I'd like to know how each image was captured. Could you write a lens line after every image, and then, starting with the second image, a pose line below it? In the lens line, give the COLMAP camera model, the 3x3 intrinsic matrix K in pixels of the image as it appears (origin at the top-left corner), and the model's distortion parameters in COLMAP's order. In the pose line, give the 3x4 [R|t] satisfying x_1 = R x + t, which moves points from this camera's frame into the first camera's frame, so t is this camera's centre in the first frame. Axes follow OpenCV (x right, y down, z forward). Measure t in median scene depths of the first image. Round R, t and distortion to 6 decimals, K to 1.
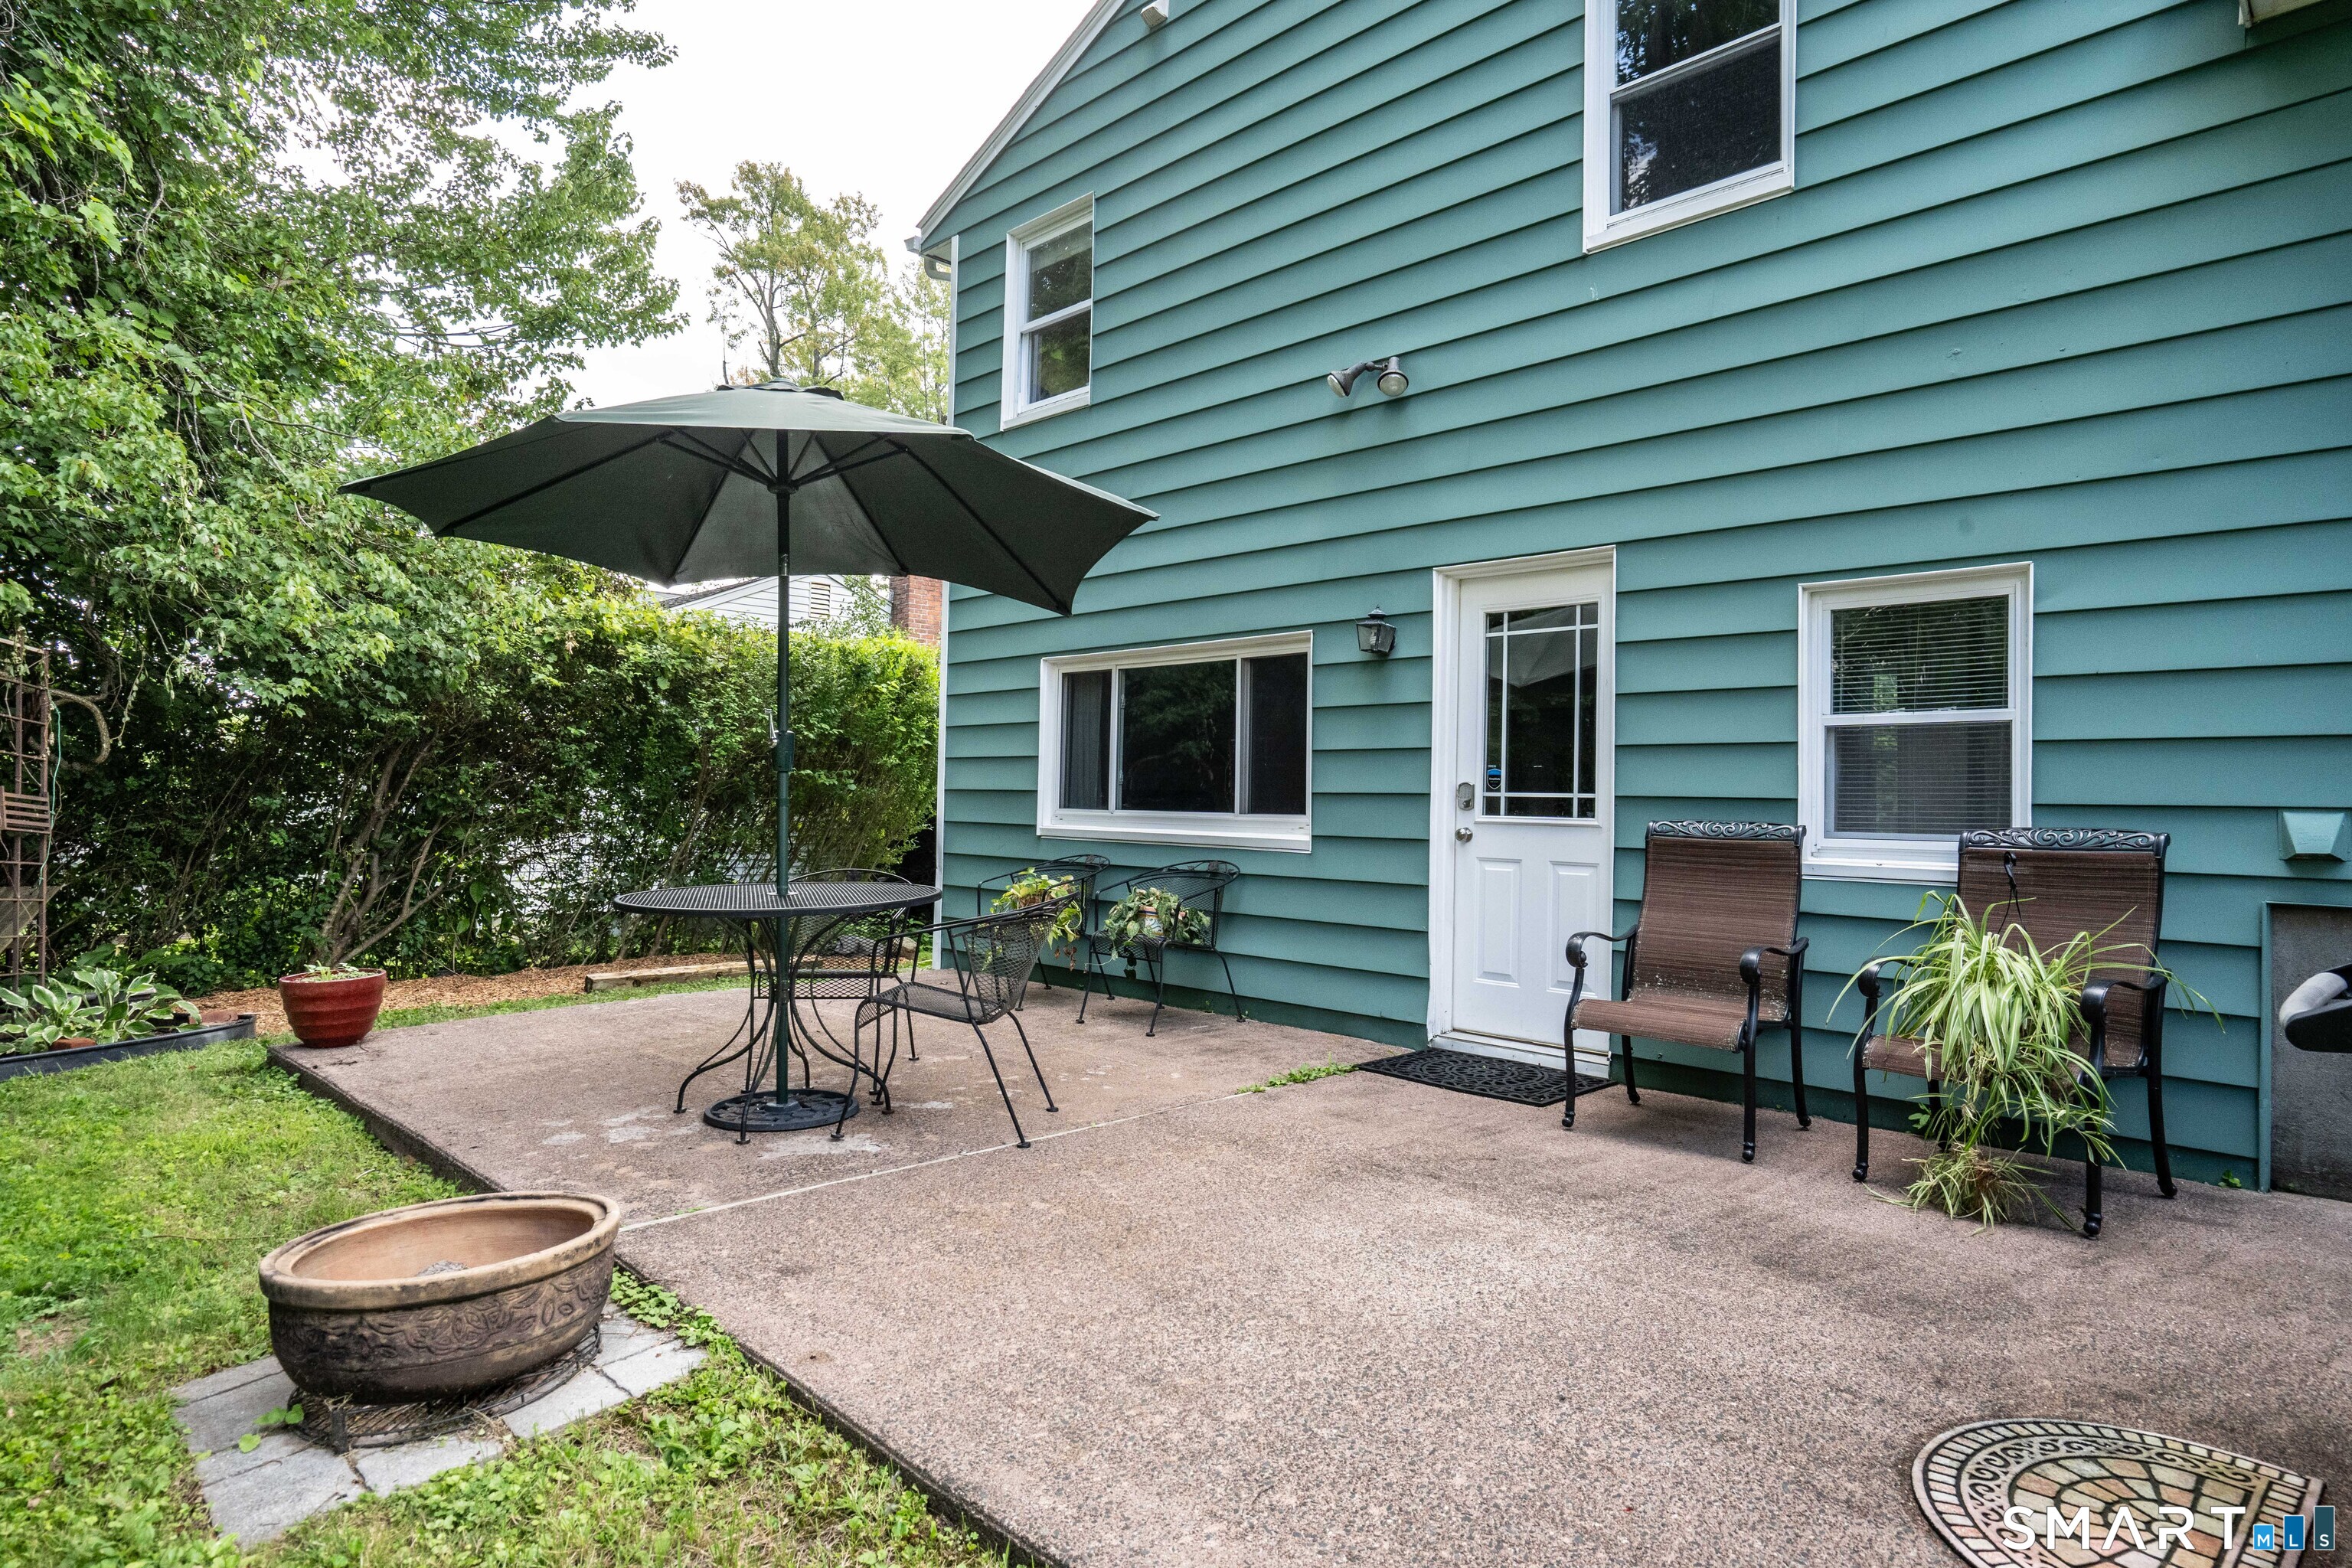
lens RADIAL K [[1298.6, 0, 1160.5], [0, 1298.6, 778.2], [0, 0, 1]] dist [-0.059860, 0.047183]
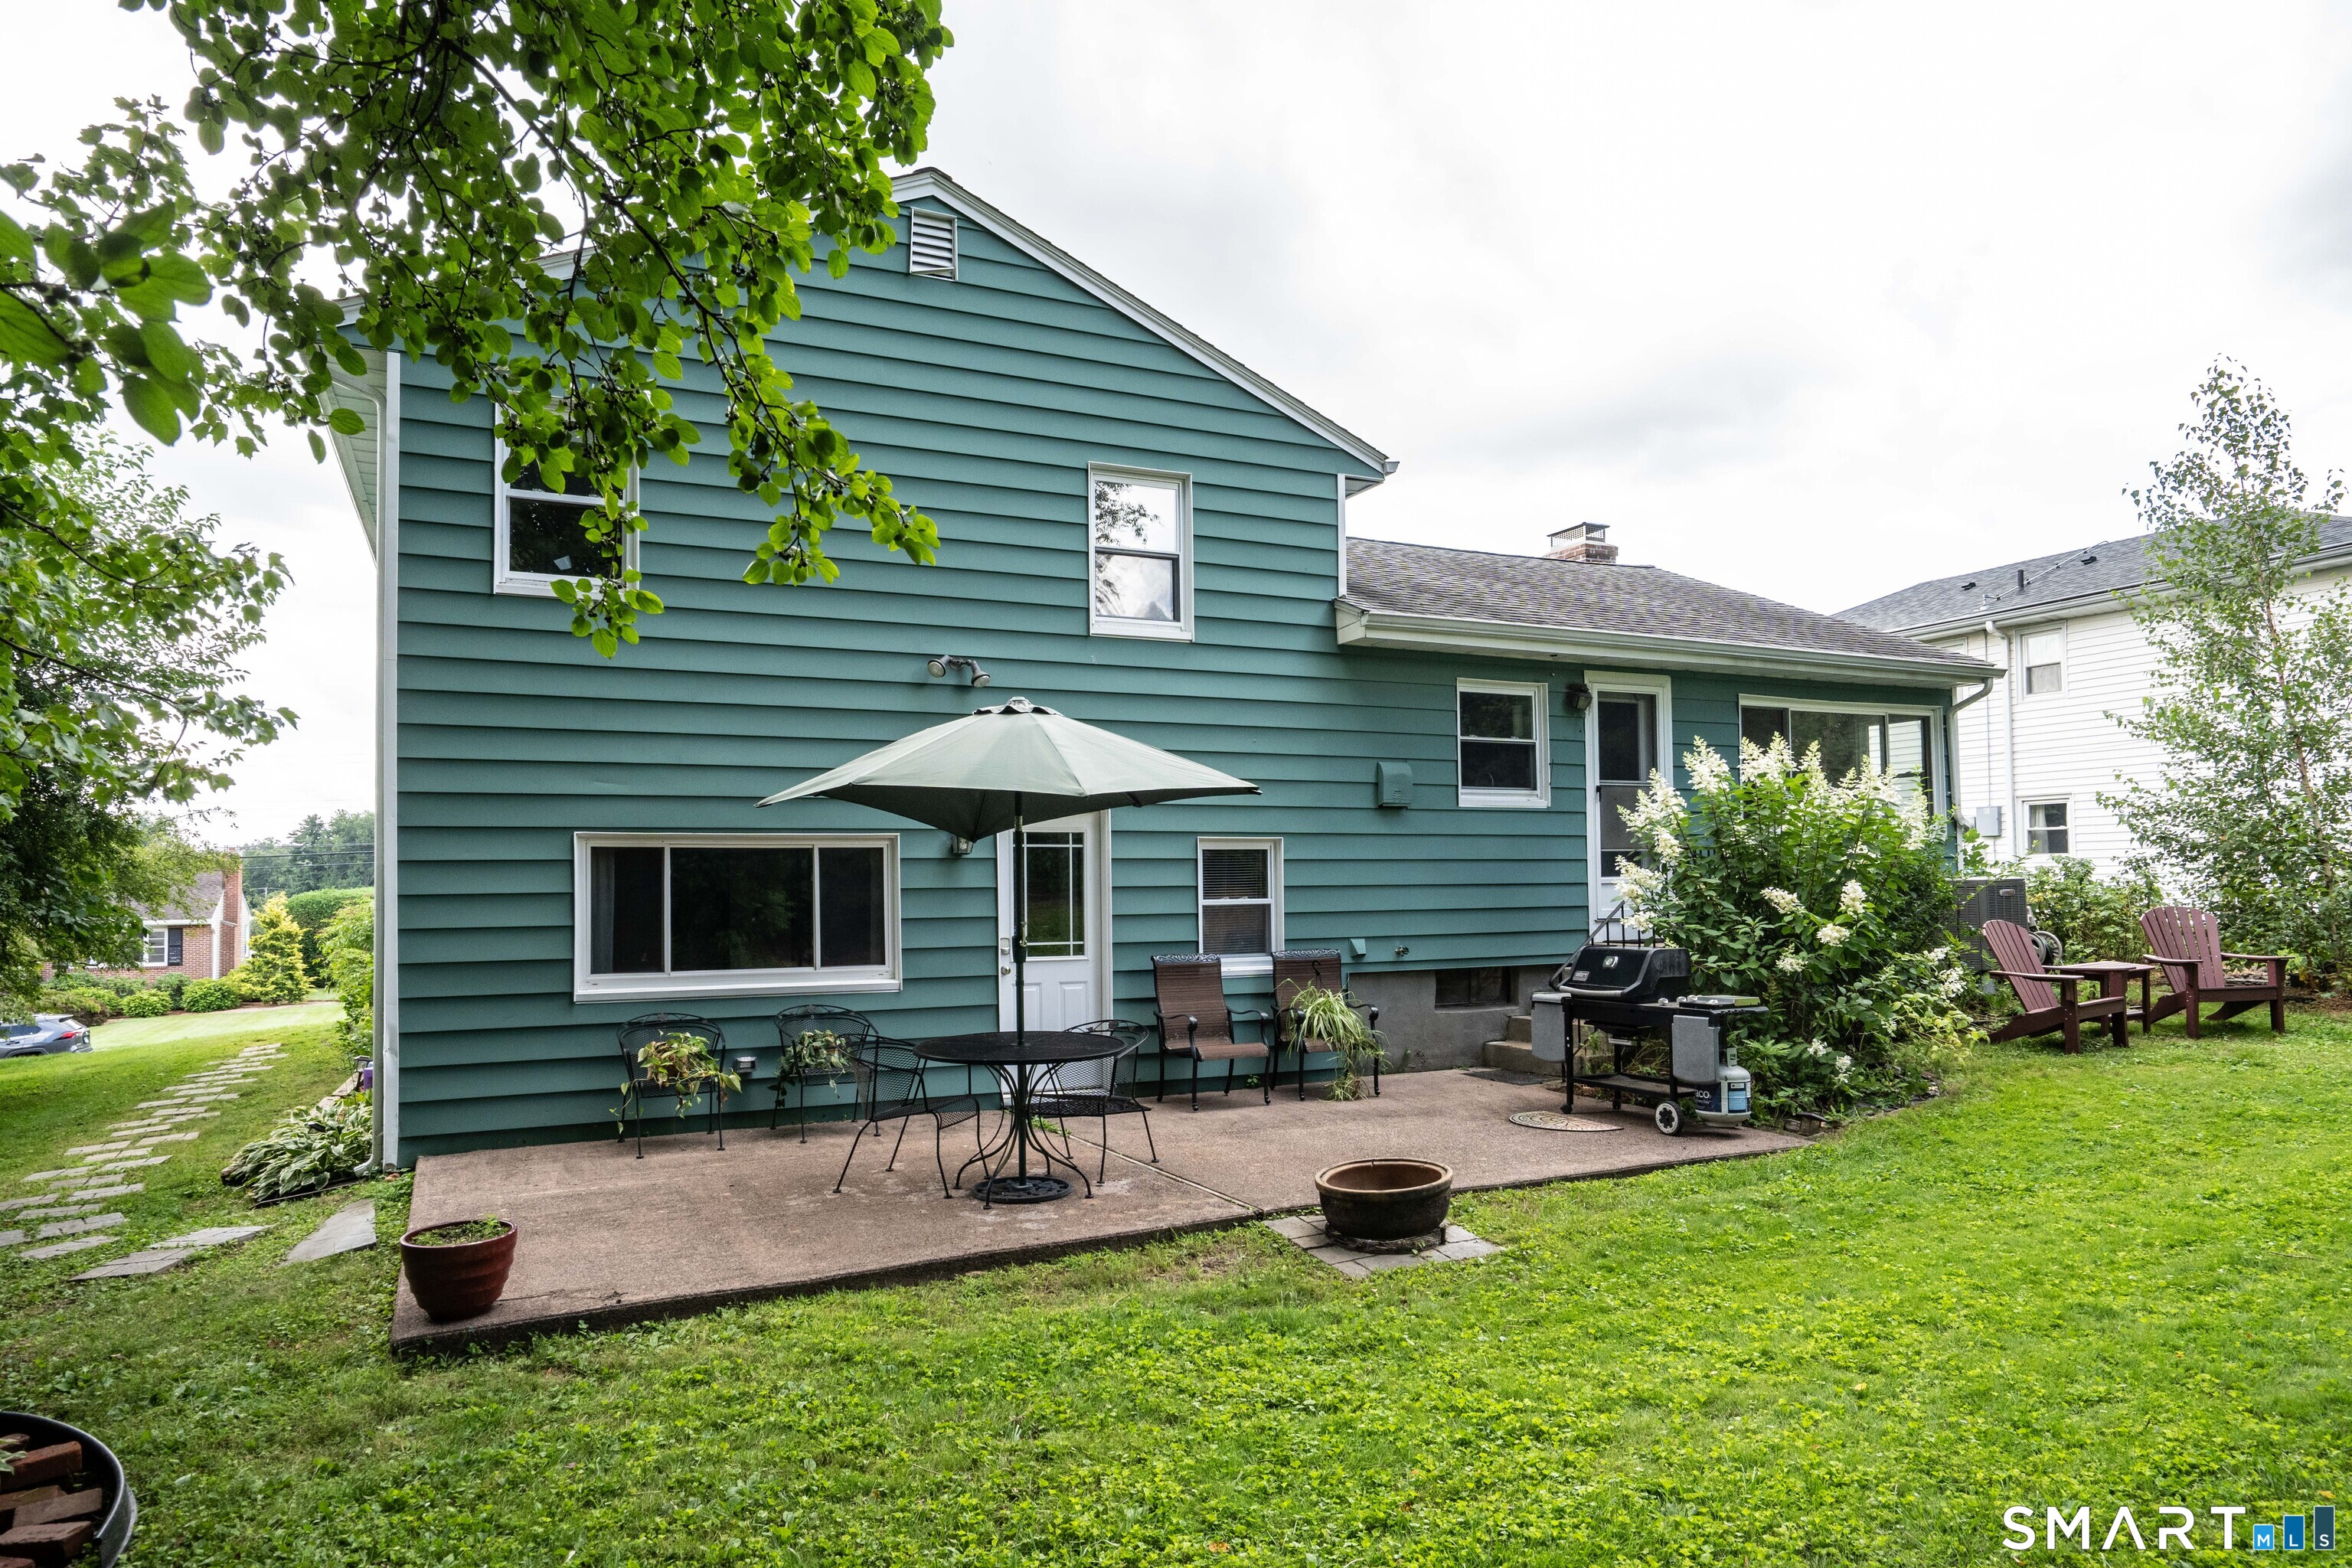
lens RADIAL K [[1442.1, 0, 1176.7], [0, 1442.1, 861.8], [0, 0, 1]] dist [-0.040467, -0.000059]
pose [[0.322431, -0.004025, 0.946584, -1.393738], [0.003515, 0.999989, 0.003055, -0.095977], [-0.946586, 0.002342, 0.322442, 0.229867]]
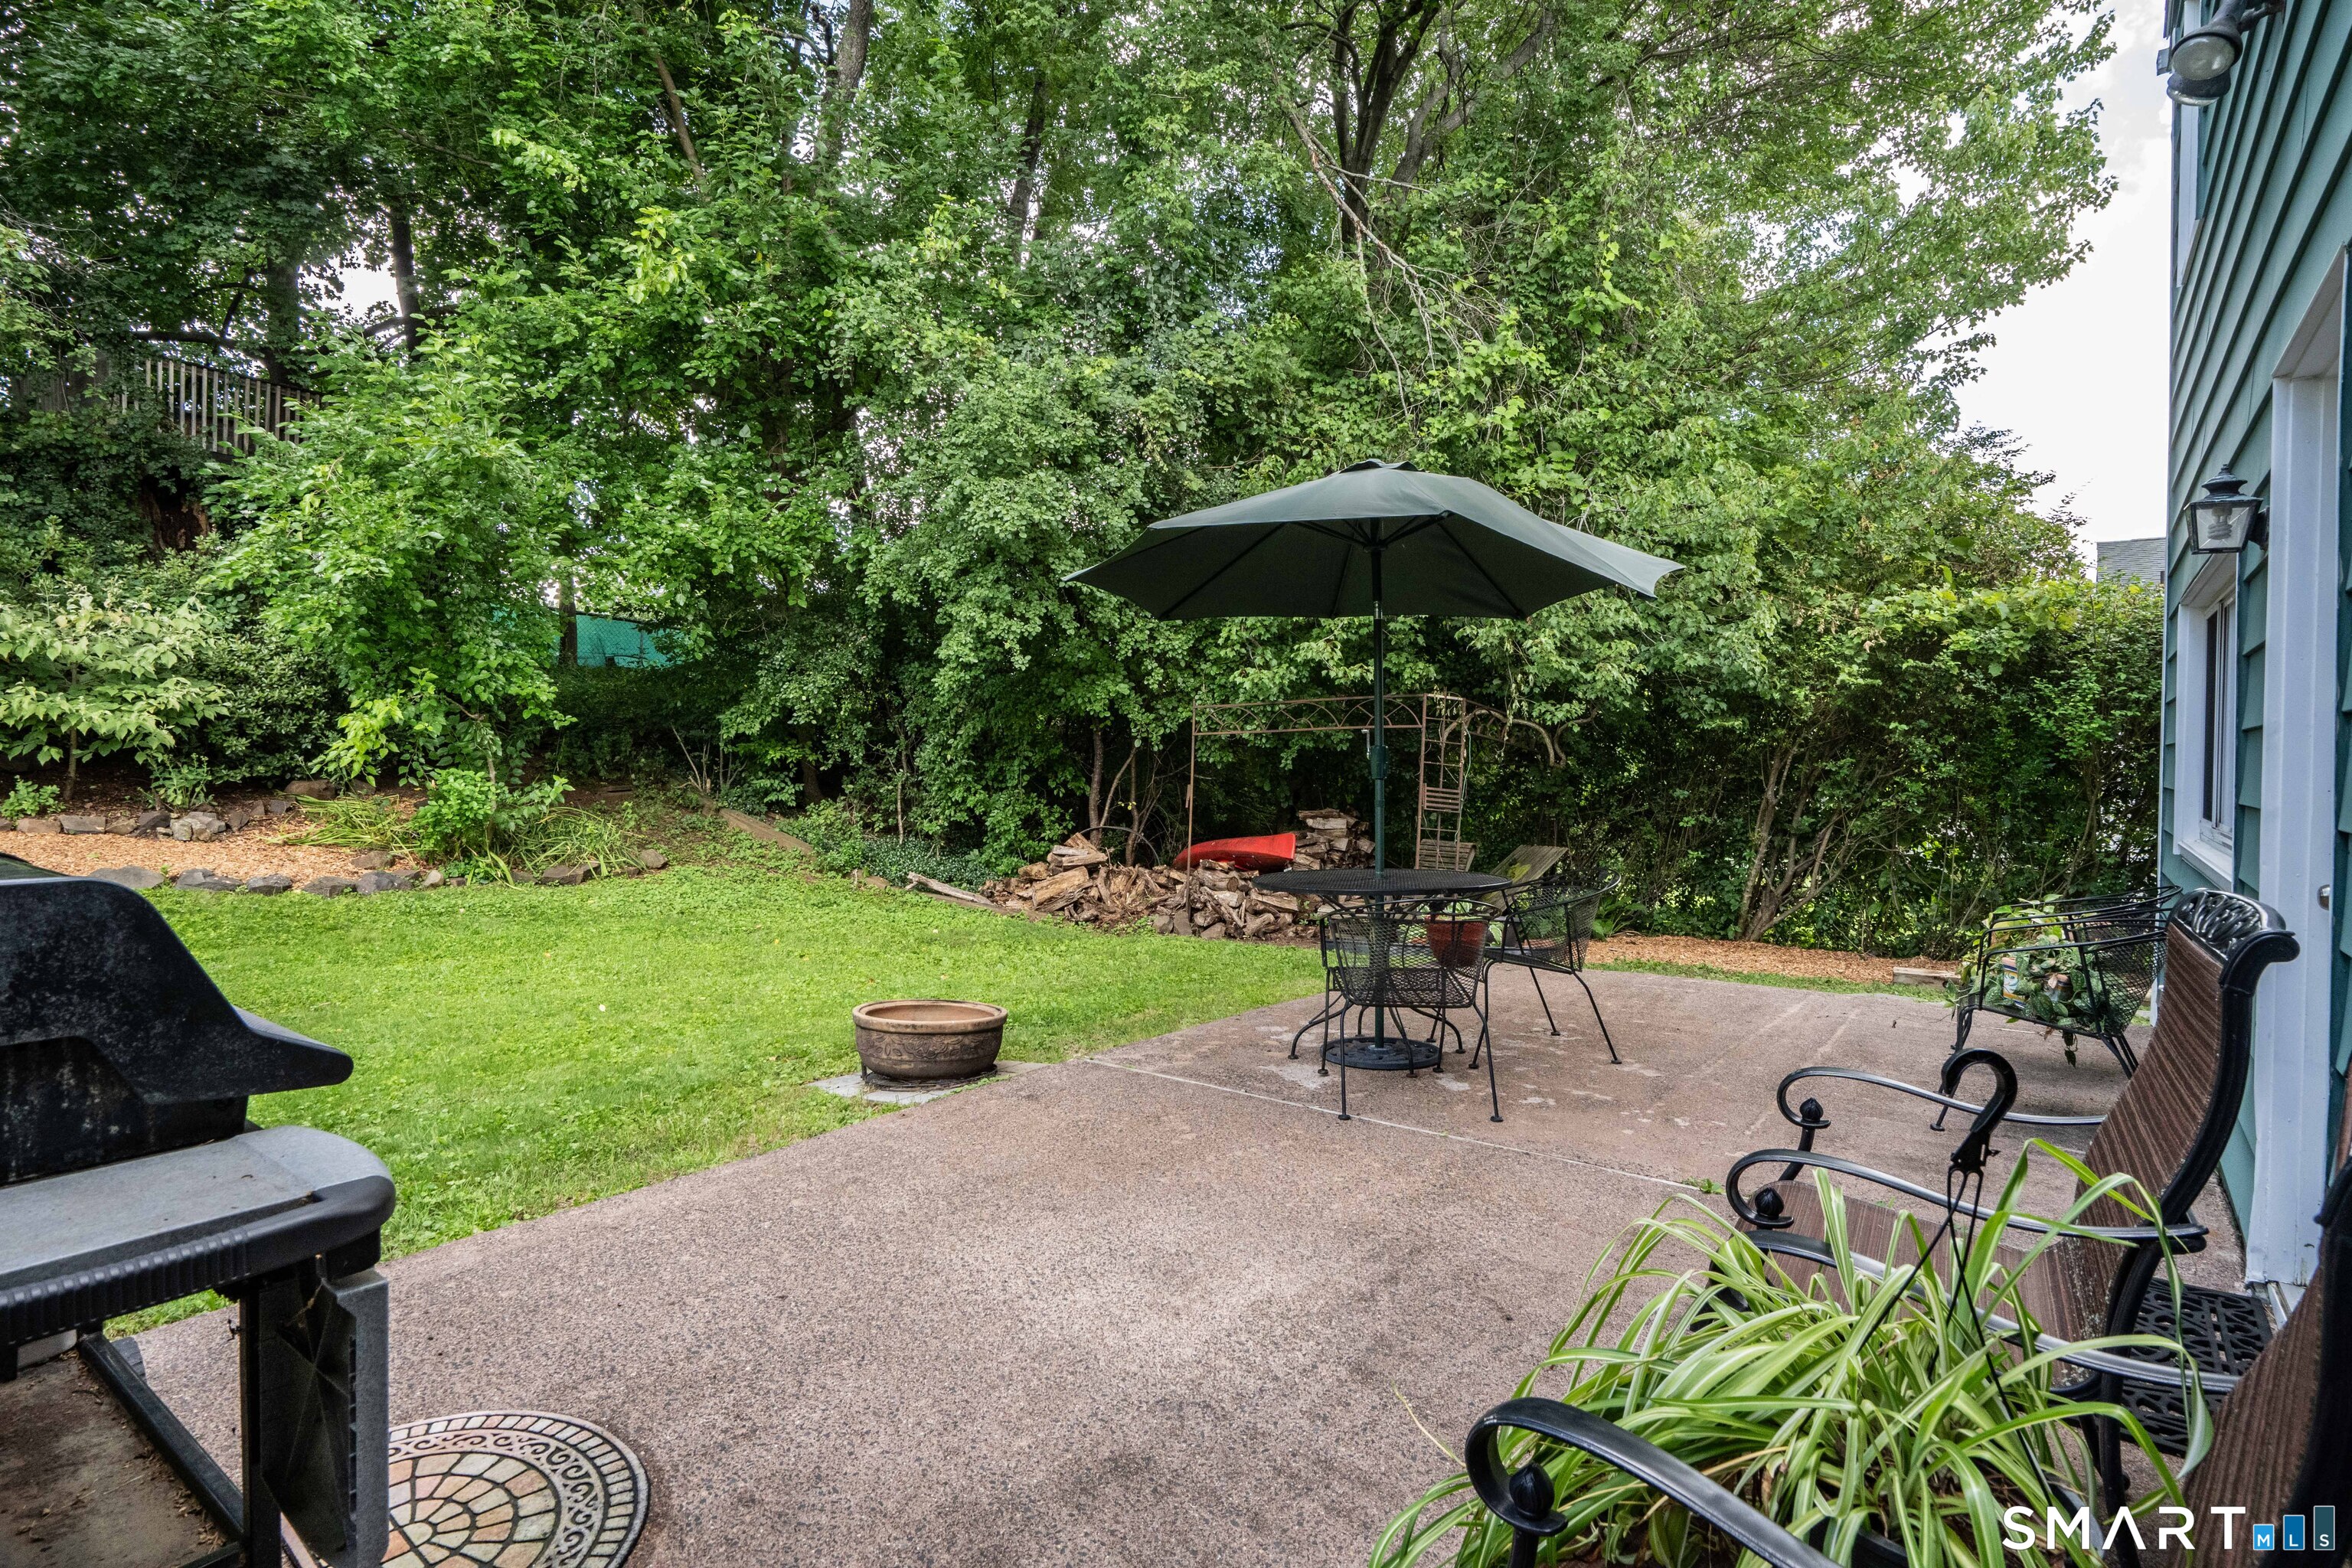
lens RADIAL K [[1175.7, 0, 1176.0], [0, 1175.7, 784.0], [0, 0, 1]] dist [-0.057279, 0.046290]
pose [[0.131020, 0.005442, -0.991365, 0.616384], [0.014710, 0.999864, 0.007433, -0.009916], [0.991271, -0.015556, 0.130922, 0.511855]]
